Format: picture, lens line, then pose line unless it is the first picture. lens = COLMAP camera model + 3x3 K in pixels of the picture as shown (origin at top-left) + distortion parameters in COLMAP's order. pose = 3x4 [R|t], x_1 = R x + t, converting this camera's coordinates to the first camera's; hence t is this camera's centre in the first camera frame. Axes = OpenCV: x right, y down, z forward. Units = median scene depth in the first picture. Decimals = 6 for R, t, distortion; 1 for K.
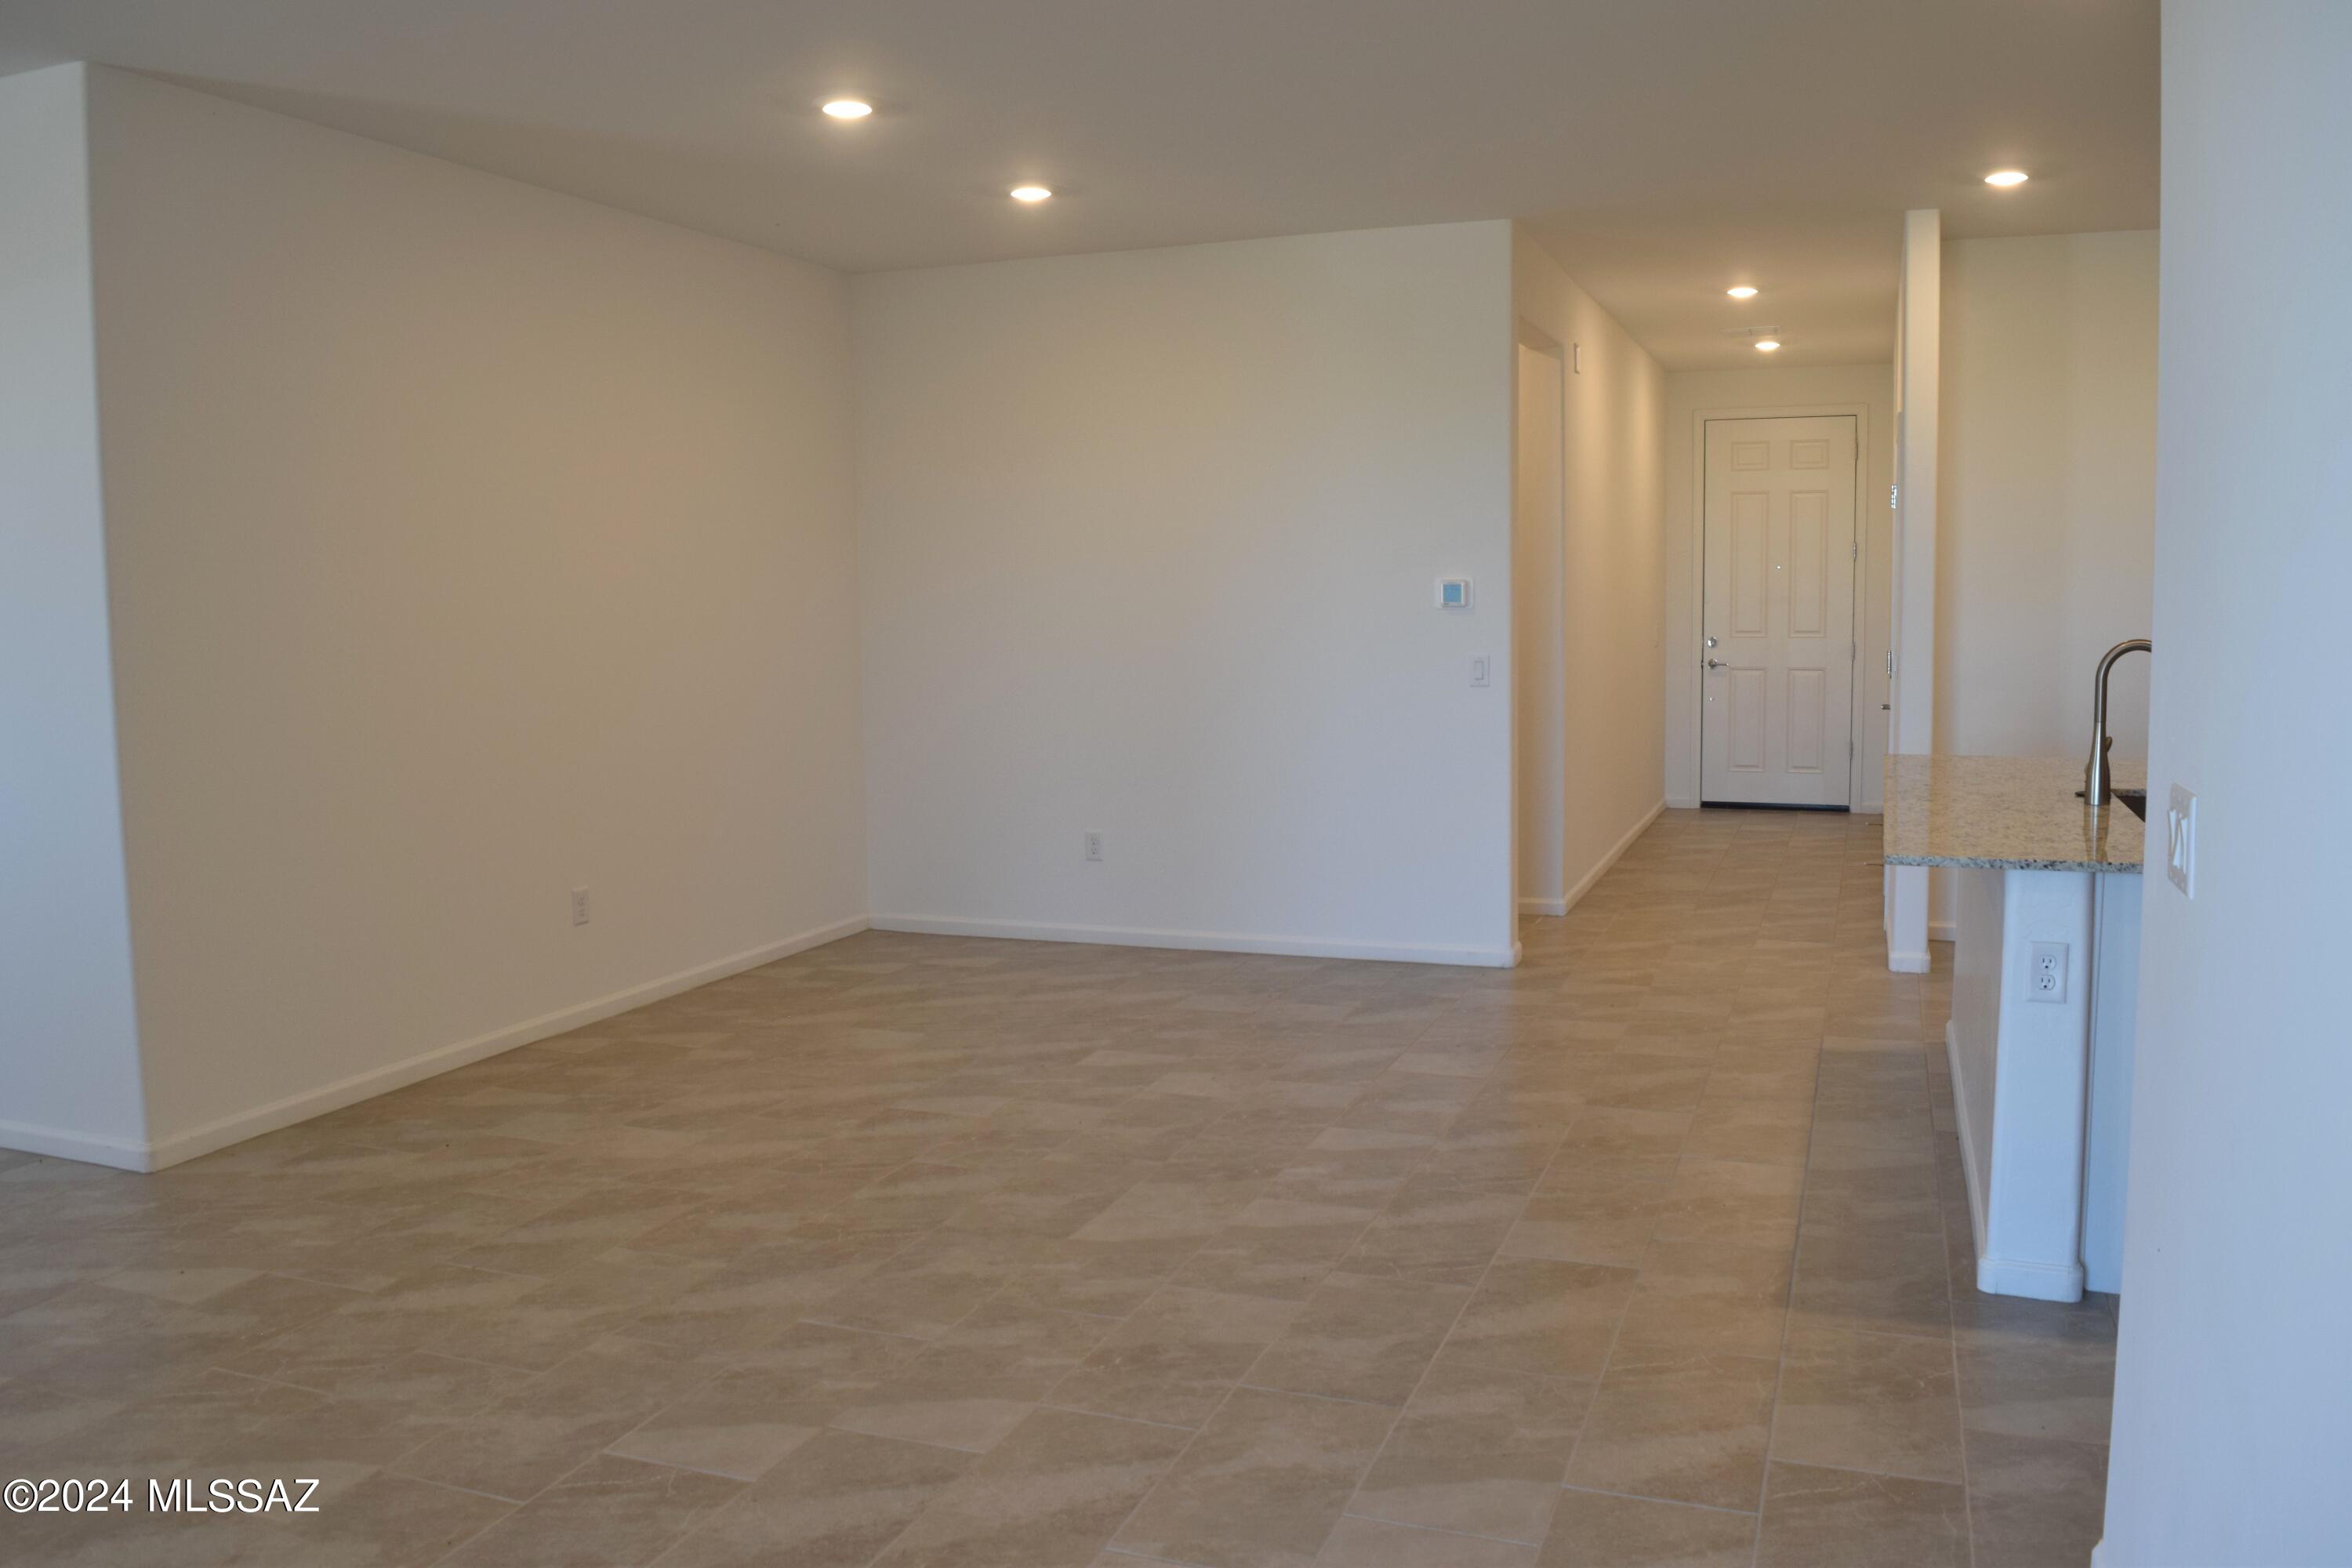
lens RADIAL K [[1861.9, 0, 1182.3], [0, 1861.9, 779.9], [0, 0, 1]] dist [-0.045412, -0.001288]
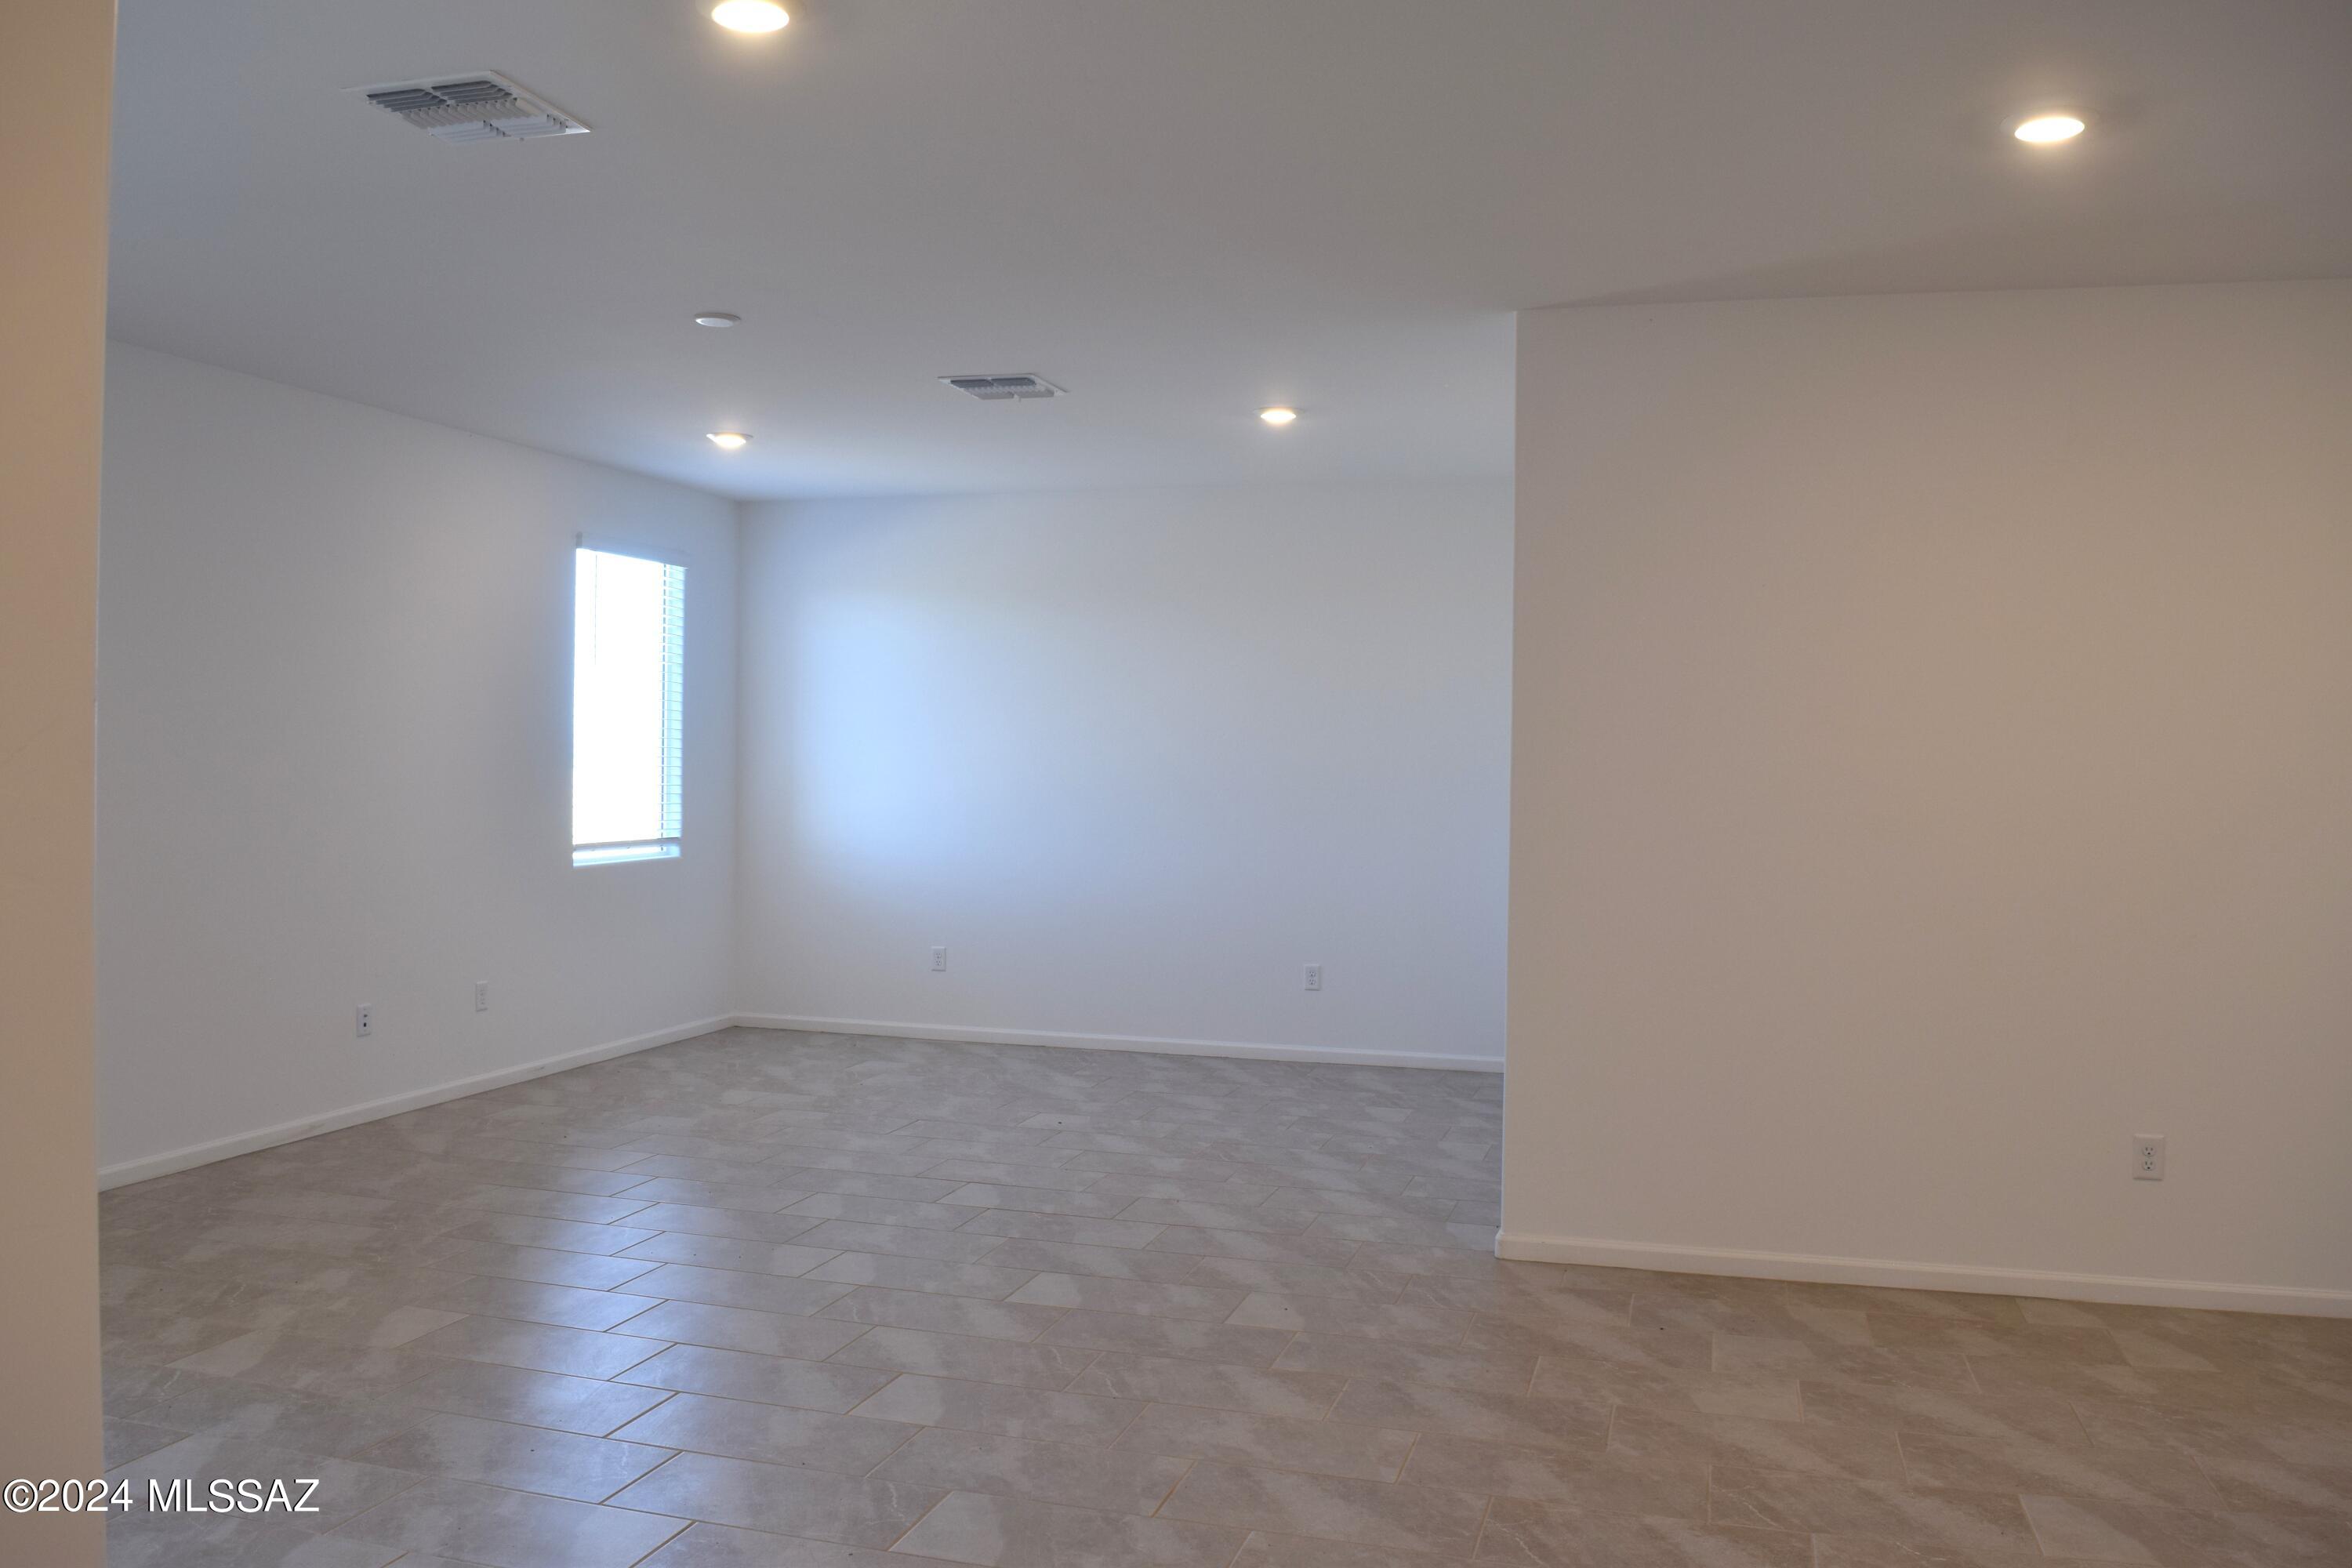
lens RADIAL K [[1861.9, 0, 1181.1], [0, 1861.9, 783.8], [0, 0, 1]] dist [-0.045412, -0.001288]
pose [[0.054560, 0.021007, -0.998289, 0.587585], [-0.103616, 0.994500, 0.015264, -0.080787], [0.993120, 0.102606, 0.056437, 0.701269]]
